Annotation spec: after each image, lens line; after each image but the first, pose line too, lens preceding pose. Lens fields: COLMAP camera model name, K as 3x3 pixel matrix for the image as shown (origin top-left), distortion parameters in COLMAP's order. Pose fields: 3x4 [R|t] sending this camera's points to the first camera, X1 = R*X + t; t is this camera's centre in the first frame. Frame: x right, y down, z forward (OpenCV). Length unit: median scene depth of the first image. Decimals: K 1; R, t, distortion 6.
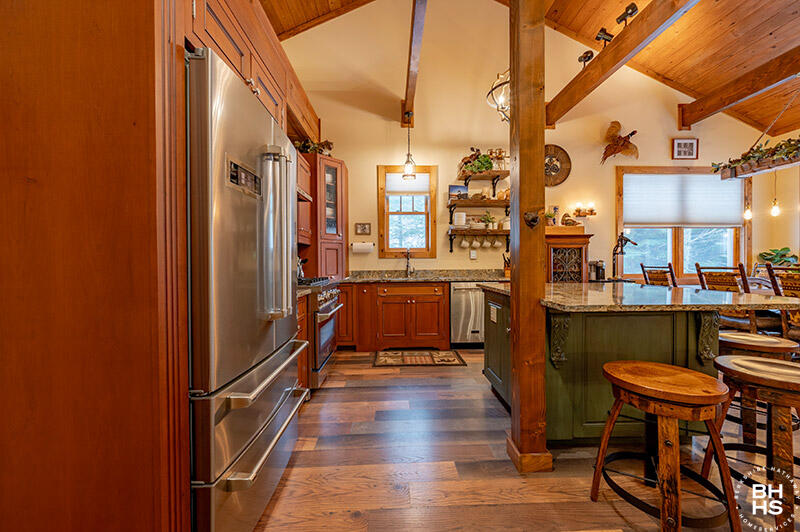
lens RADIAL K [[321.5, 0, 402.9], [0, 321.5, 266.0], [0, 0, 1]] dist [-0.000779, -0.000151]
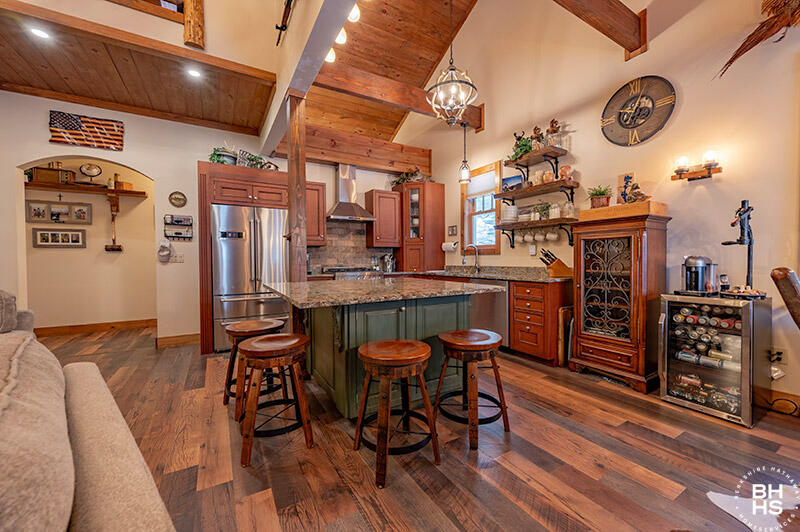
lens RADIAL K [[314.4, 0, 402.0], [0, 314.4, 266.2], [0, 0, 1]] dist [-0.000701, -0.000092]
pose [[0.476843, 0.021619, -0.878723, 0.849515], [-0.004837, 0.999747, 0.021972, -0.008895], [0.878975, -0.006227, 0.476827, 0.290578]]
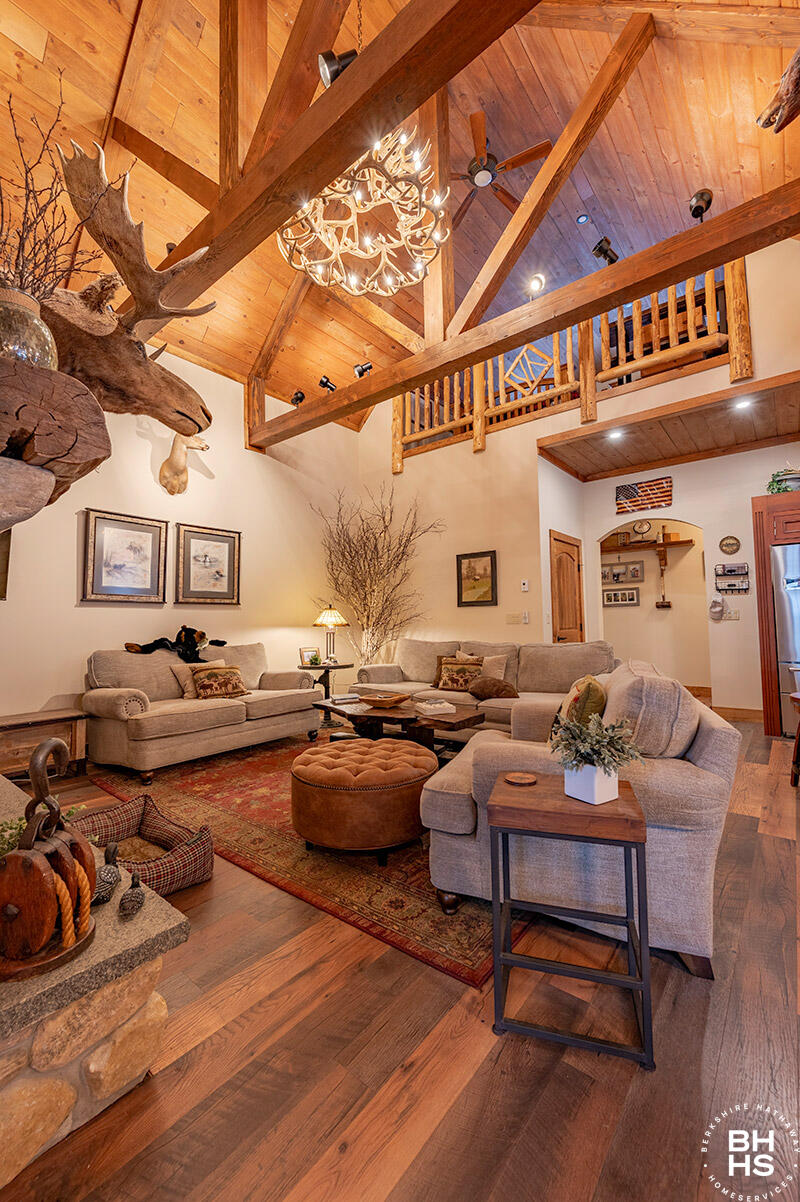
lens RADIAL K [[483.1, 0, 397.6], [0, 483.1, 597.8], [0, 0, 1]] dist [-0.000779, -0.000151]
pose [[-0.664244, -0.020303, -0.747240, 1.177716], [0.016901, 0.998968, -0.042167, -0.014627], [0.747325, -0.040638, -0.663215, 0.328869]]
